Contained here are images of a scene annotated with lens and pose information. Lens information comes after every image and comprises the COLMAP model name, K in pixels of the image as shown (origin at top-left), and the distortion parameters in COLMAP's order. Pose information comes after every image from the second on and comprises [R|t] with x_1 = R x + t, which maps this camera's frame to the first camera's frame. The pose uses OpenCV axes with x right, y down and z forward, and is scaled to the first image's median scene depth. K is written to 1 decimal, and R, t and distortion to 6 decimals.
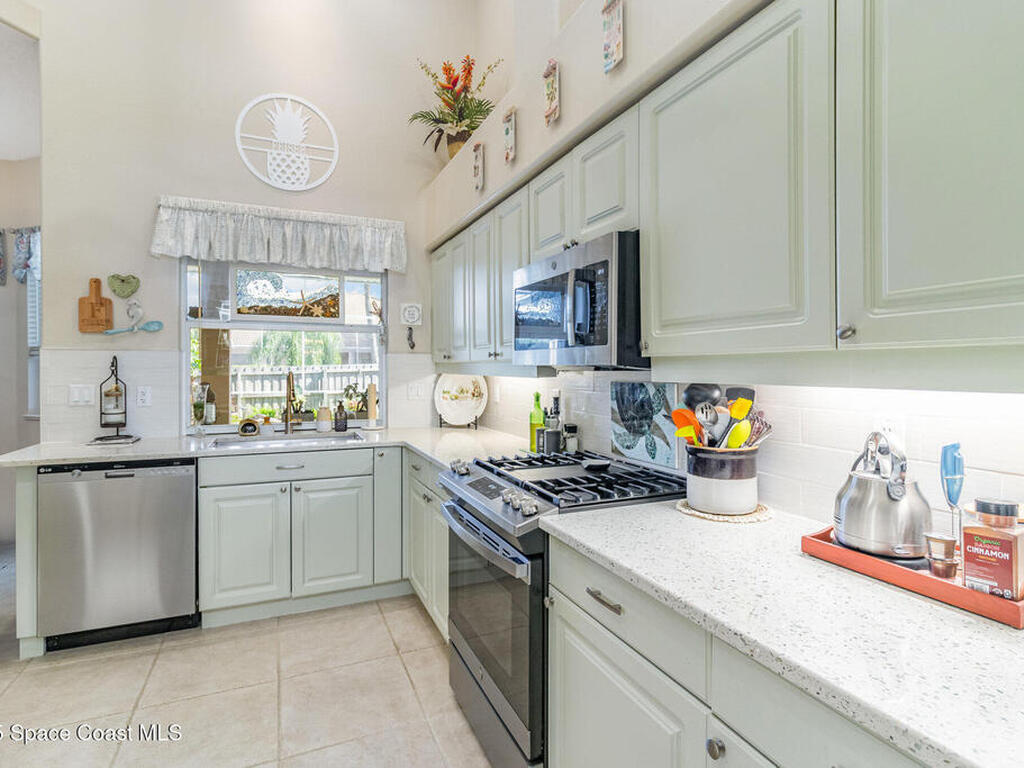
lens RADIAL K [[534.9, 0, 512.0], [0, 534.9, 384.0], [0, 0, 1]] dist [0.000477, 0.000316]
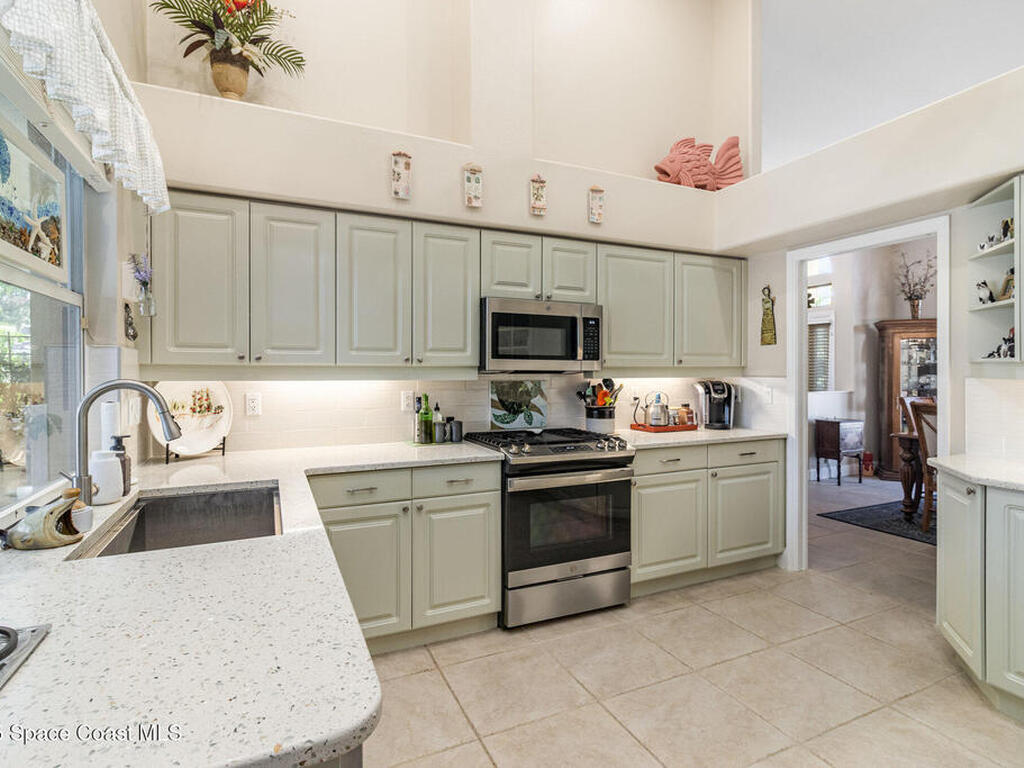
lens RADIAL K [[534.9, 0, 512.0], [0, 534.9, 384.0], [0, 0, 1]] dist [0.000477, 0.000316]
pose [[-0.009433, -0.022318, 0.999706, -1.418235], [0.031917, 0.999235, 0.022608, -0.031407], [-0.999446, 0.032121, -0.008713, 1.041877]]
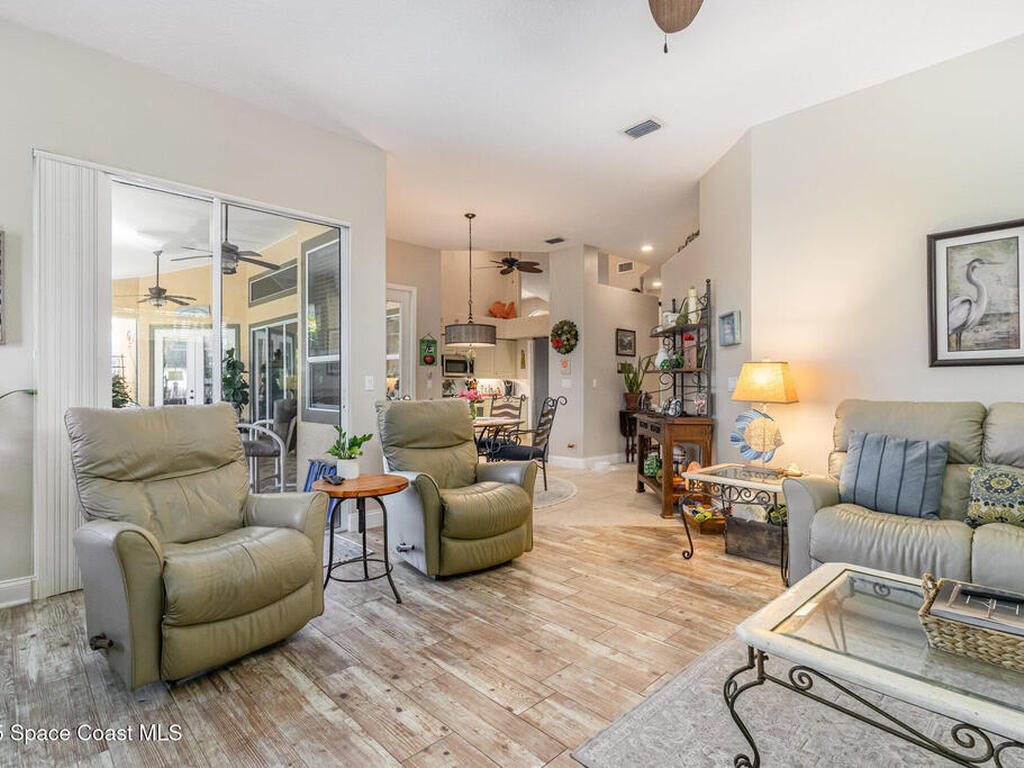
lens RADIAL K [[534.9, 0, 512.0], [0, 534.9, 384.0], [0, 0, 1]] dist [0.000477, 0.000316]
pose [[-0.337904, 0.002945, 0.941176, -4.900250], [0.028300, 0.999575, 0.007033, 0.023269], [-0.940755, 0.029012, -0.337844, 2.183425]]
